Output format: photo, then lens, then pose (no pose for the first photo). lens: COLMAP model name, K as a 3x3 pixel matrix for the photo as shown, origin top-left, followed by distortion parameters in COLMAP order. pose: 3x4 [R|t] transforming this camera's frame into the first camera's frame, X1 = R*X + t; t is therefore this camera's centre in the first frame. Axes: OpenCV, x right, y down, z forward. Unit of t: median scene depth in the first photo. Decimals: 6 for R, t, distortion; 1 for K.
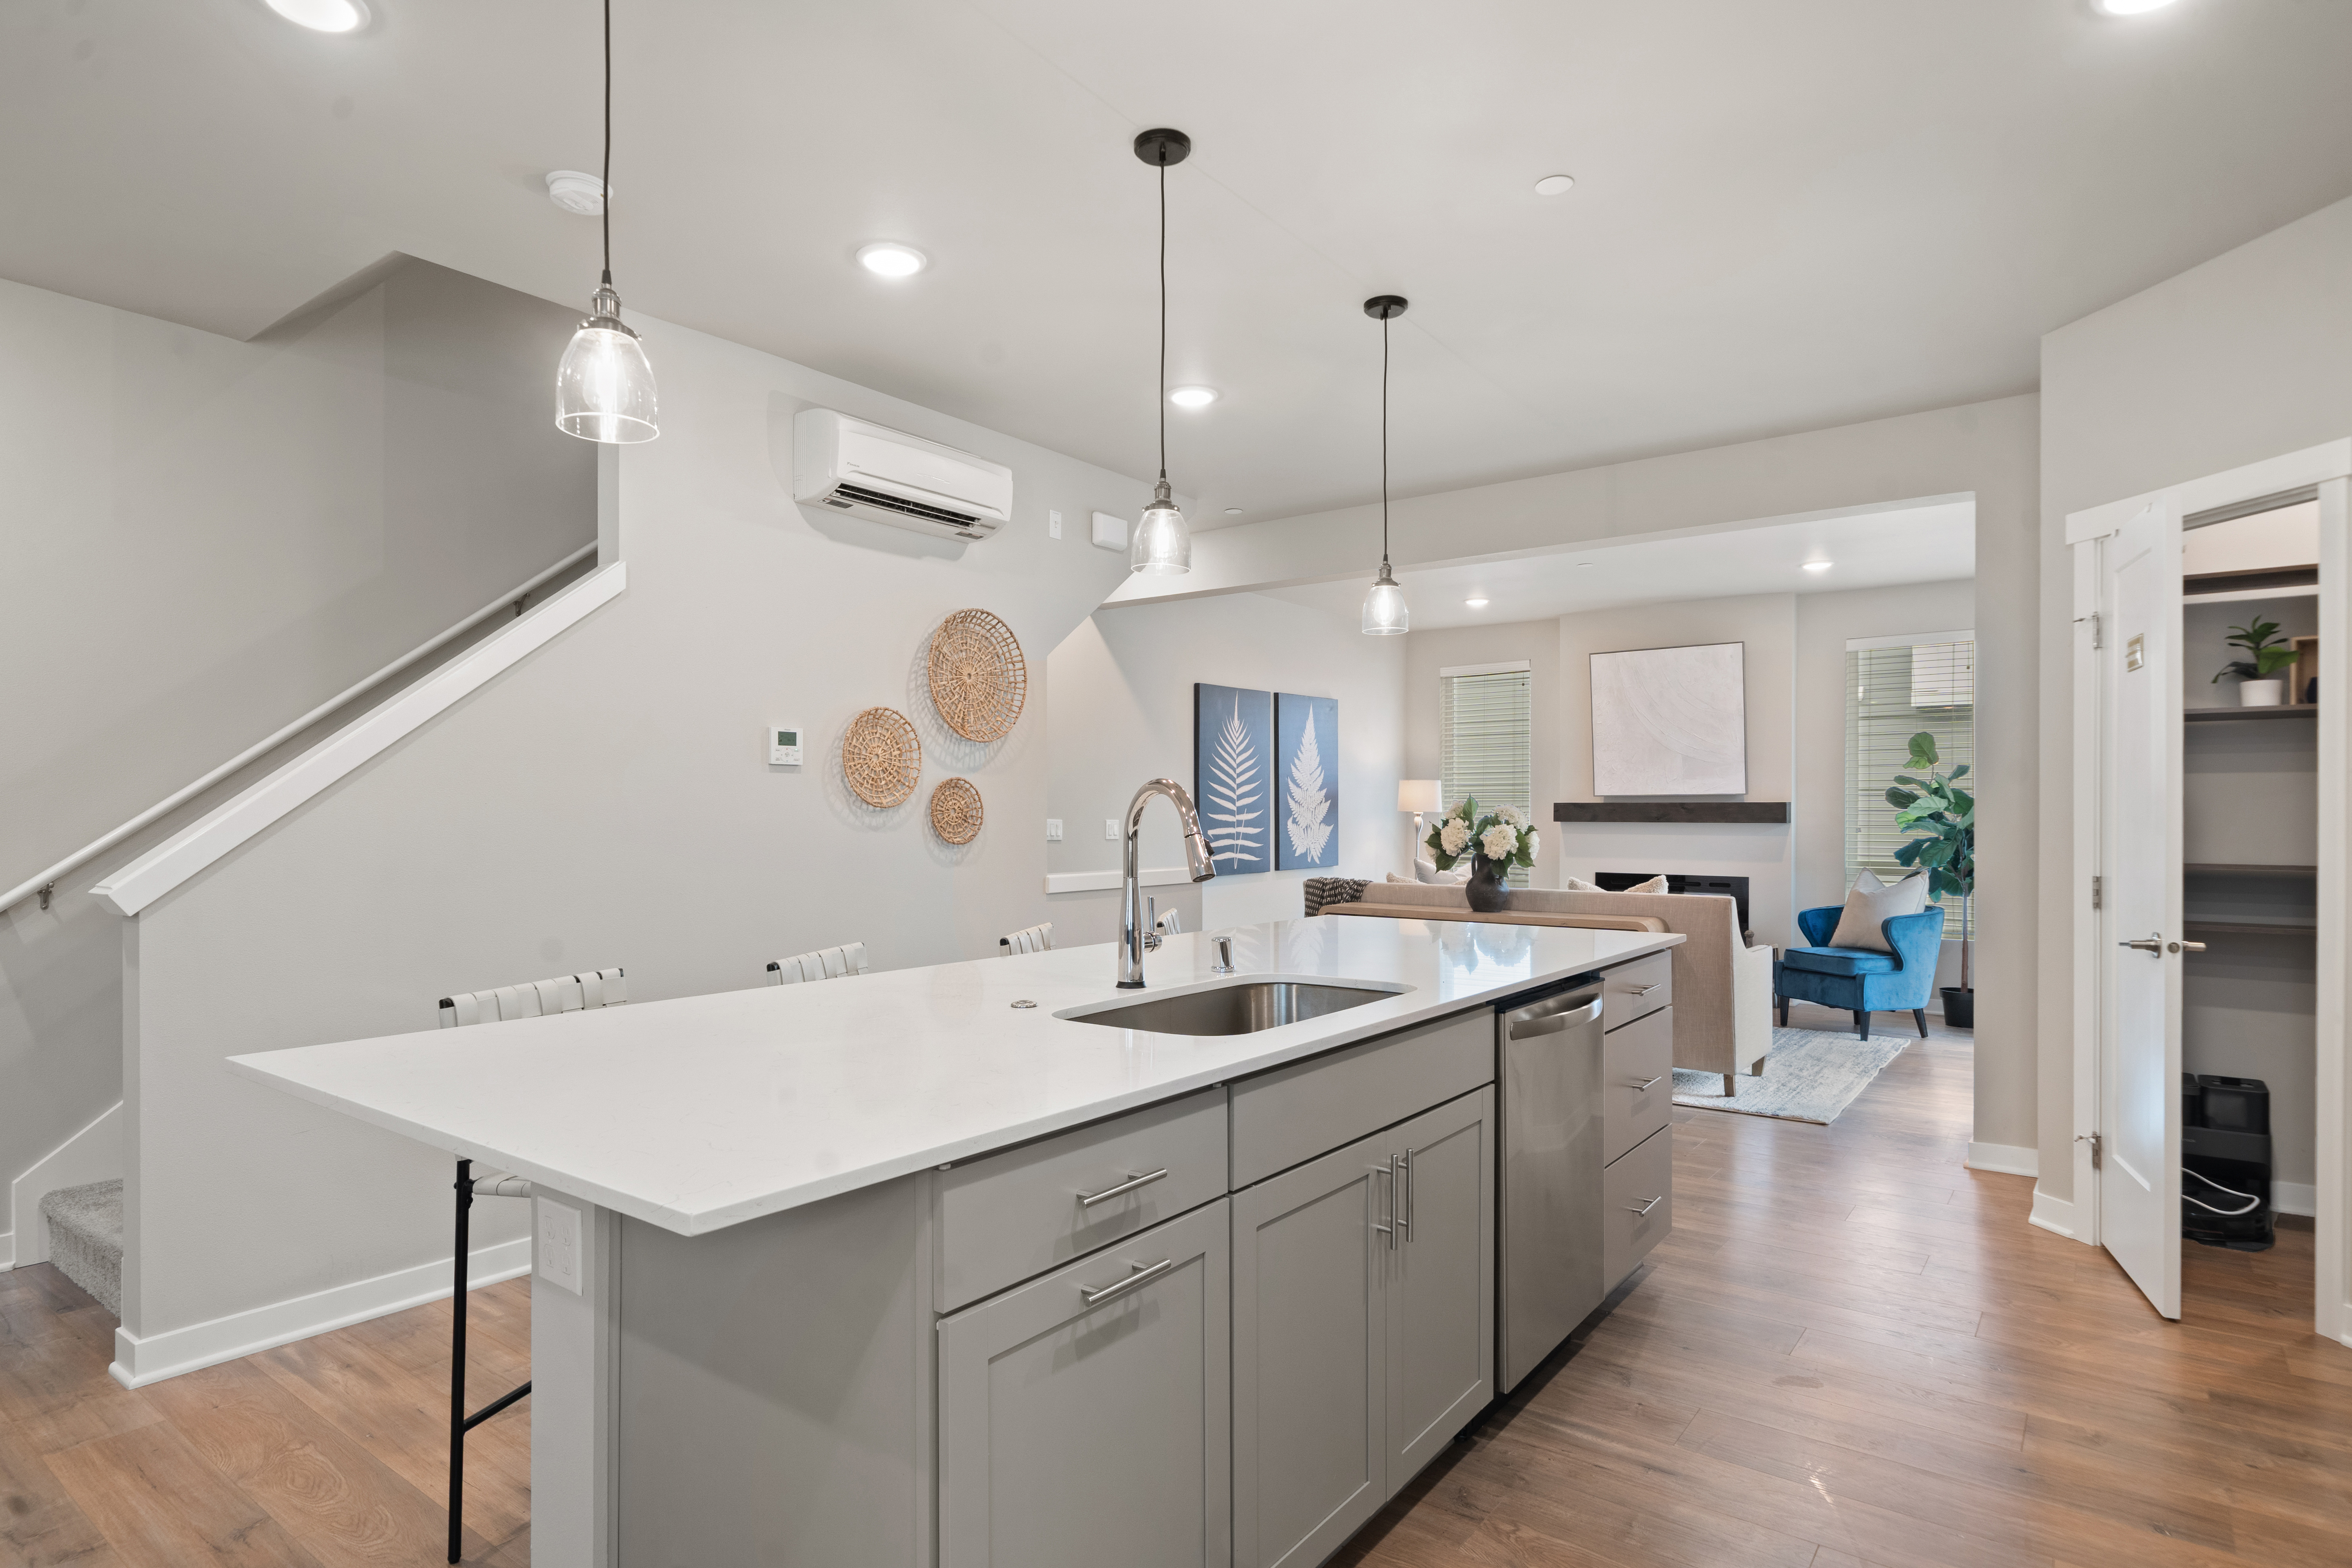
lens RADIAL K [[1247.5, 0, 1171.7], [0, 1247.5, 798.8], [0, 0, 1]] dist [0.021564, 0.000170]
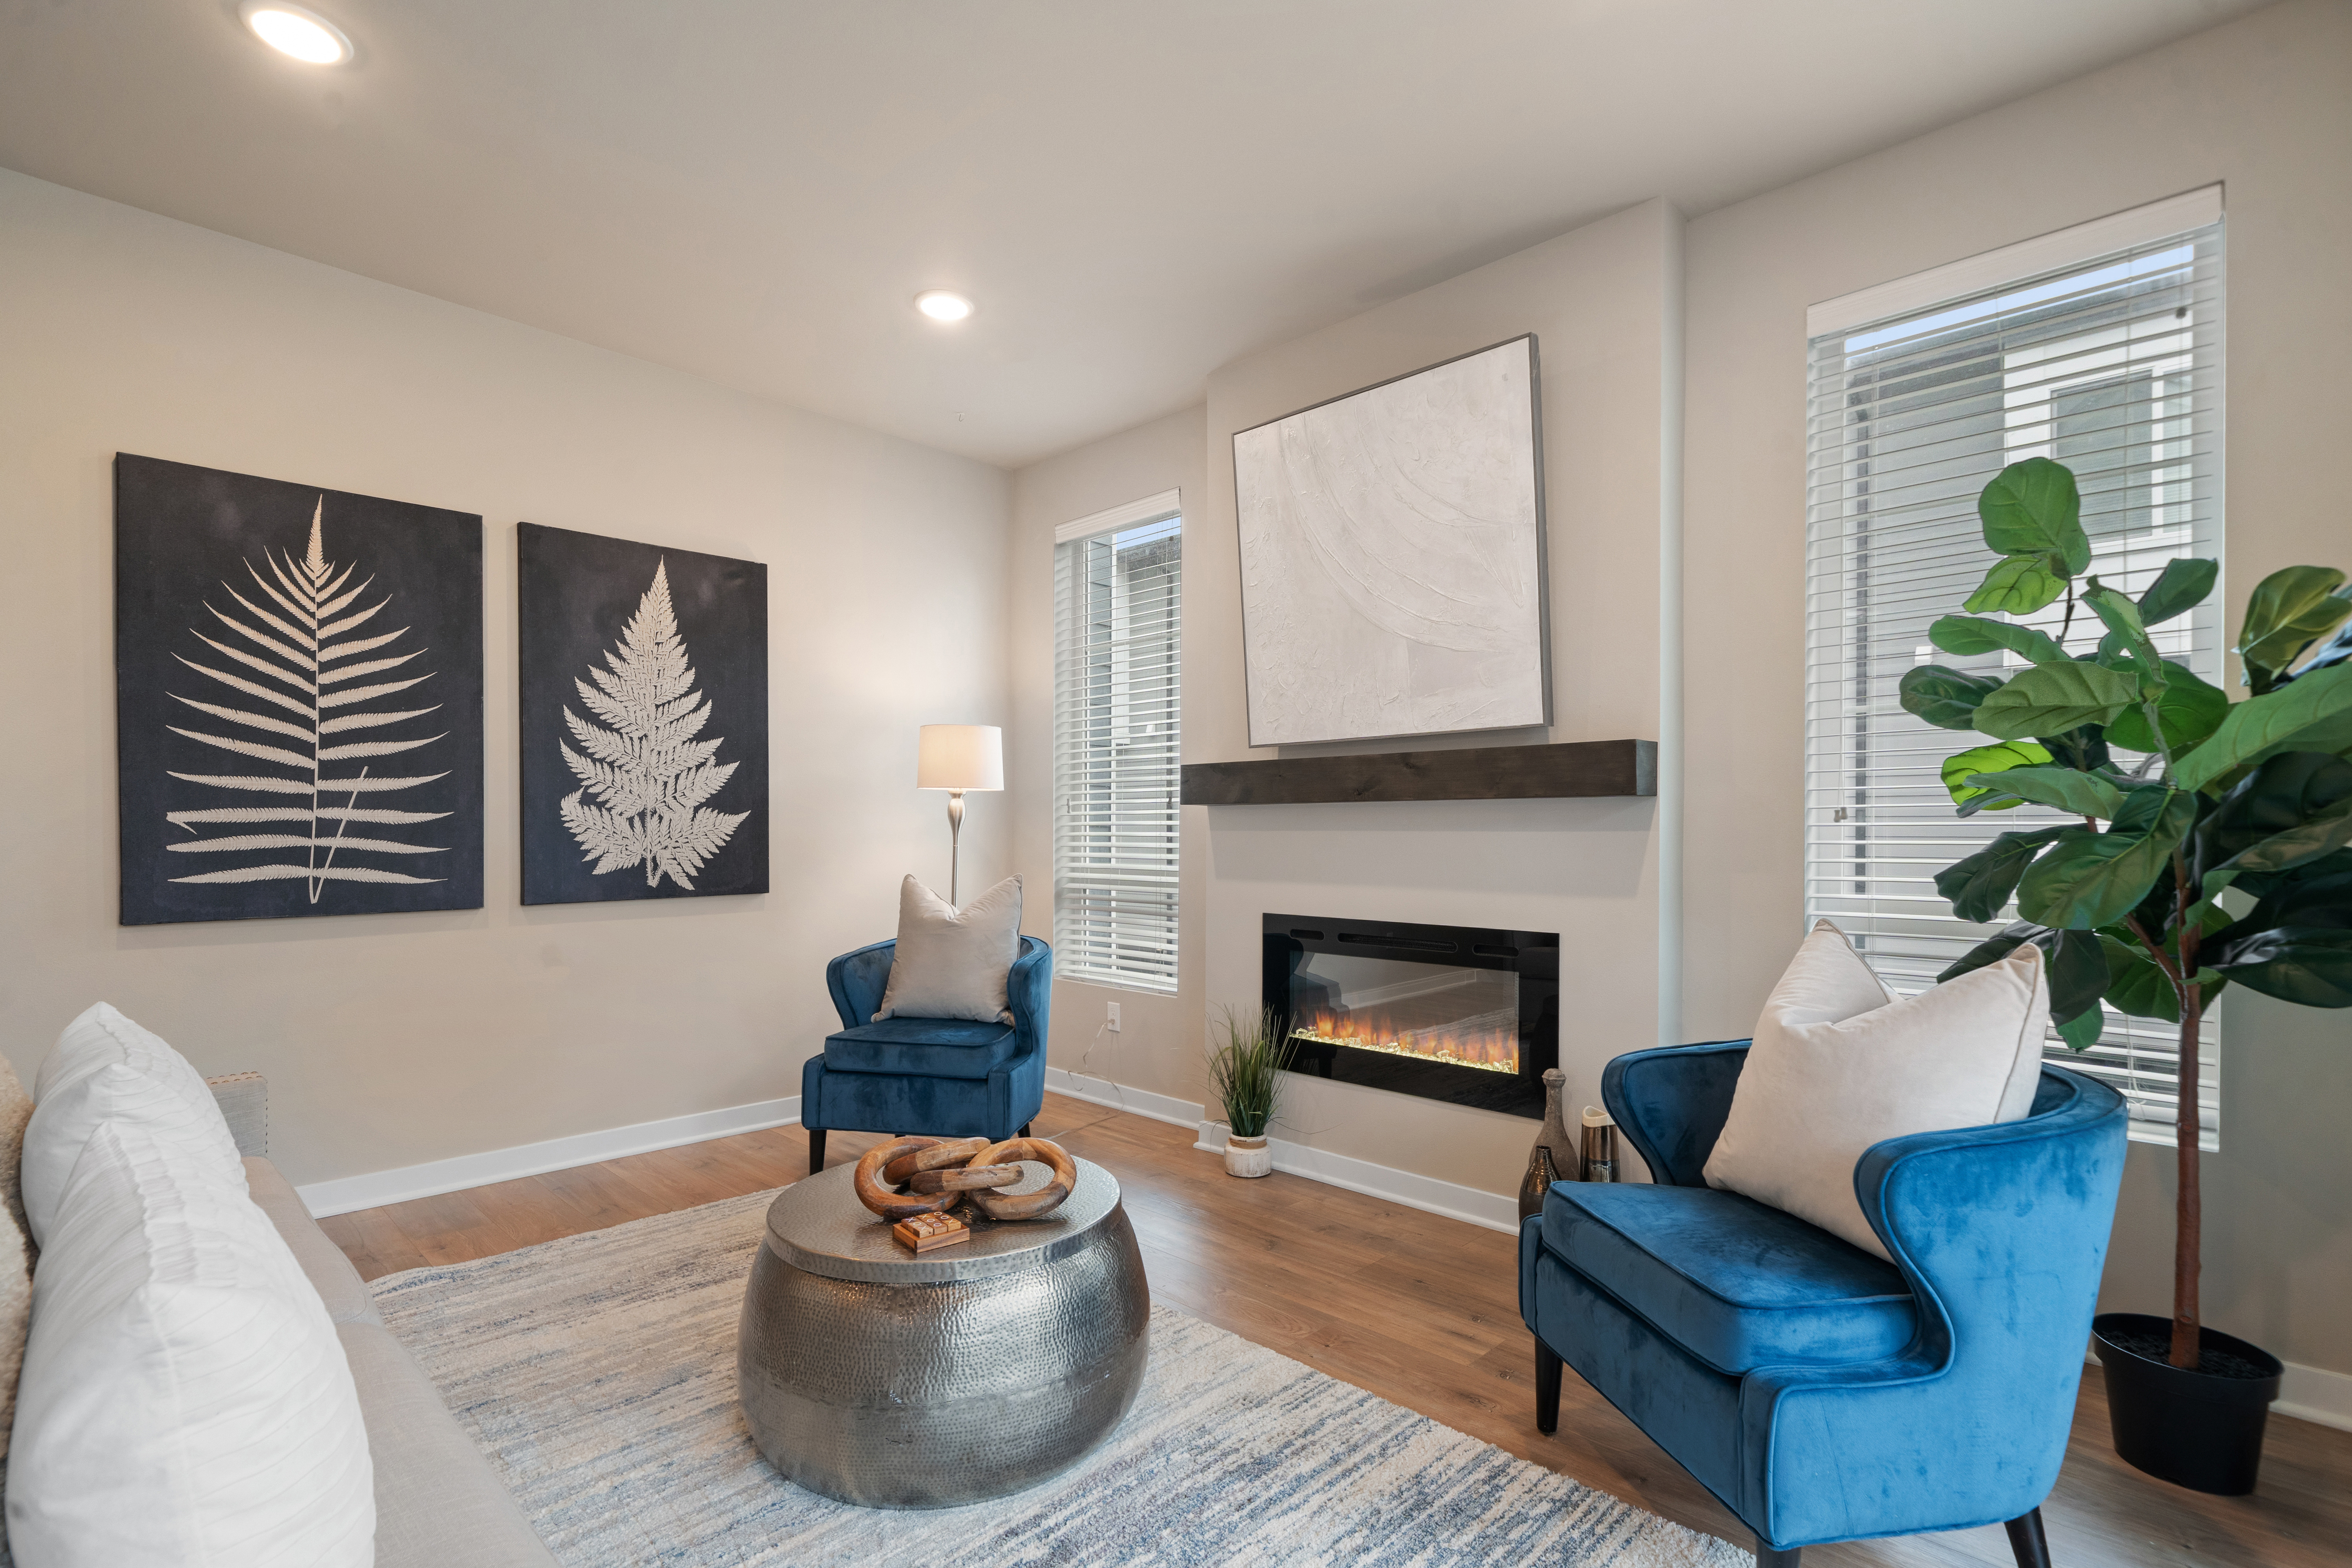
lens RADIAL K [[1103.7, 0, 1137.8], [0, 1103.7, 822.1], [0, 0, 1]] dist [0.012048, 0.000615]
pose [[0.991447, -0.000268, -0.130508, 0.379796], [0.000937, 0.999987, 0.005065, 0.025613], [0.130505, -0.005144, 0.991434, 0.640409]]
